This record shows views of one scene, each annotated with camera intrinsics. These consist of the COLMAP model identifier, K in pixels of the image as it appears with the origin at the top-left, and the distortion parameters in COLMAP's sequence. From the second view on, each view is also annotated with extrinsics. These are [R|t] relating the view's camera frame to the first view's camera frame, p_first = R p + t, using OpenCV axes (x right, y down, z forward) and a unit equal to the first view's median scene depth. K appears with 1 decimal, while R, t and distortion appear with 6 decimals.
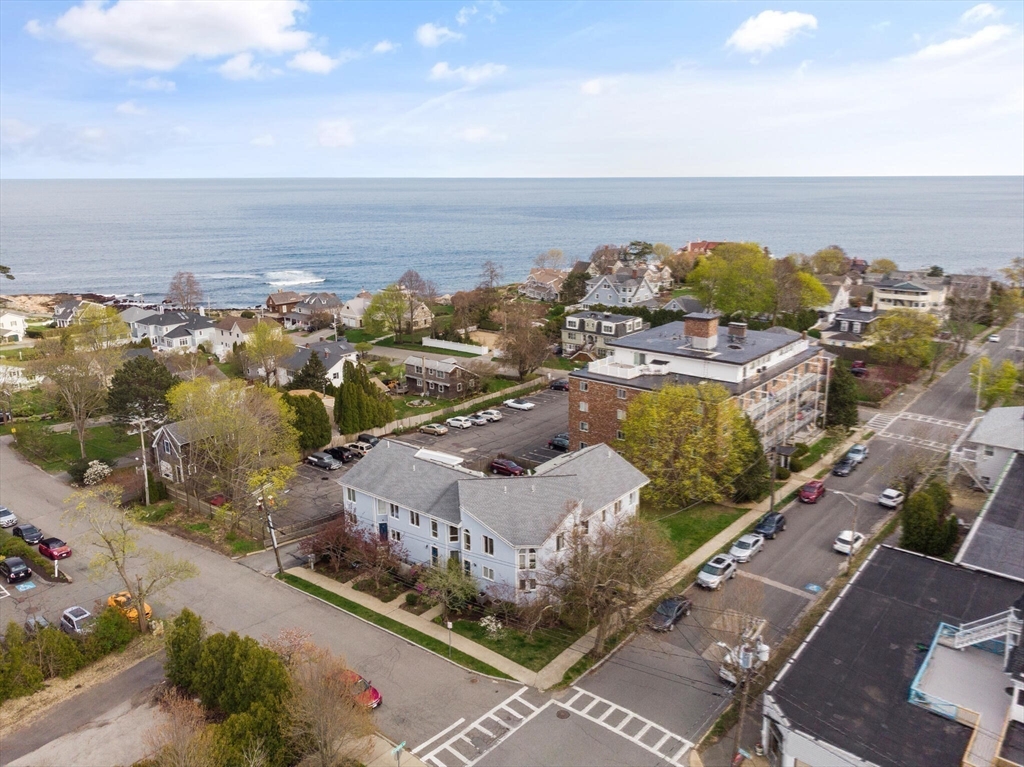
lens RADIAL K [[762.8, 0, 512.0], [0, 762.8, 383.5], [0, 0, 1]] dist [0.009912, -0.003229]
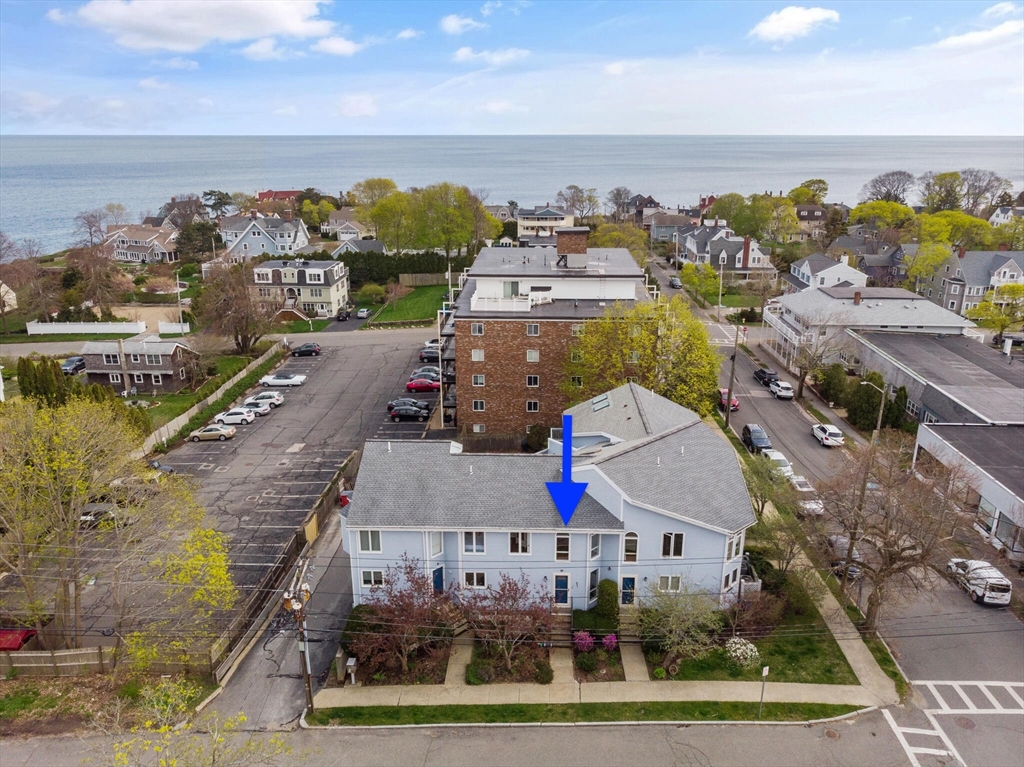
lens RADIAL K [[762.8, 0, 512.0], [0, 762.8, 383.5], [0, 0, 1]] dist [0.009912, -0.003229]
pose [[0.801116, -0.182502, 0.570006, -0.266167], [0.153751, 0.983168, 0.098698, -0.010420], [-0.578424, 0.008570, 0.815691, 0.270245]]
